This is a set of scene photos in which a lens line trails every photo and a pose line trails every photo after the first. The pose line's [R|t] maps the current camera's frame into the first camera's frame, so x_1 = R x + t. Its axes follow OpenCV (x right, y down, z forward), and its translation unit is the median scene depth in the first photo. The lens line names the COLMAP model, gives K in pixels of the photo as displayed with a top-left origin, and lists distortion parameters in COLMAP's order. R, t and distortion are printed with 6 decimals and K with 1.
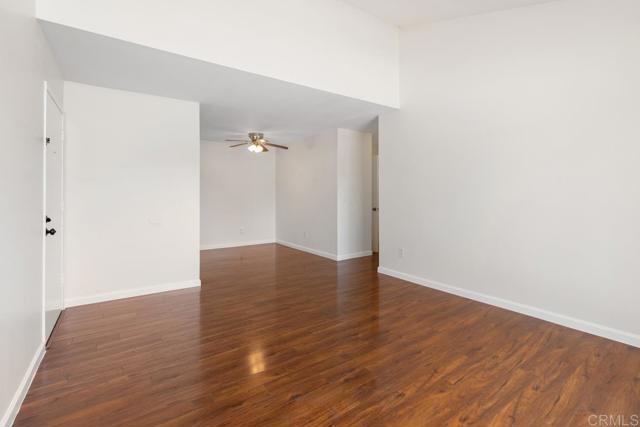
lens RADIAL K [[292.7, 0, 322.5], [0, 292.7, 195.8], [0, 0, 1]] dist [-0.001733, 0.000026]
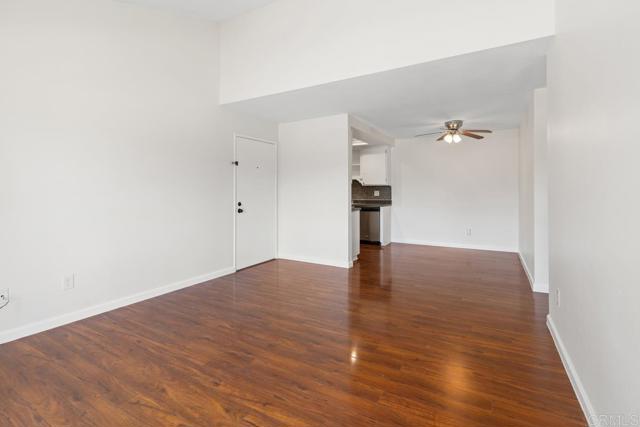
lens RADIAL K [[292.7, 0, 322.5], [0, 292.7, 195.8], [0, 0, 1]] dist [-0.001733, 0.000026]
pose [[0.427559, 0.016084, -0.903844, 0.824838], [-0.002469, 0.999859, 0.016625, -0.006382], [0.903984, -0.004876, 0.427539, 0.543142]]
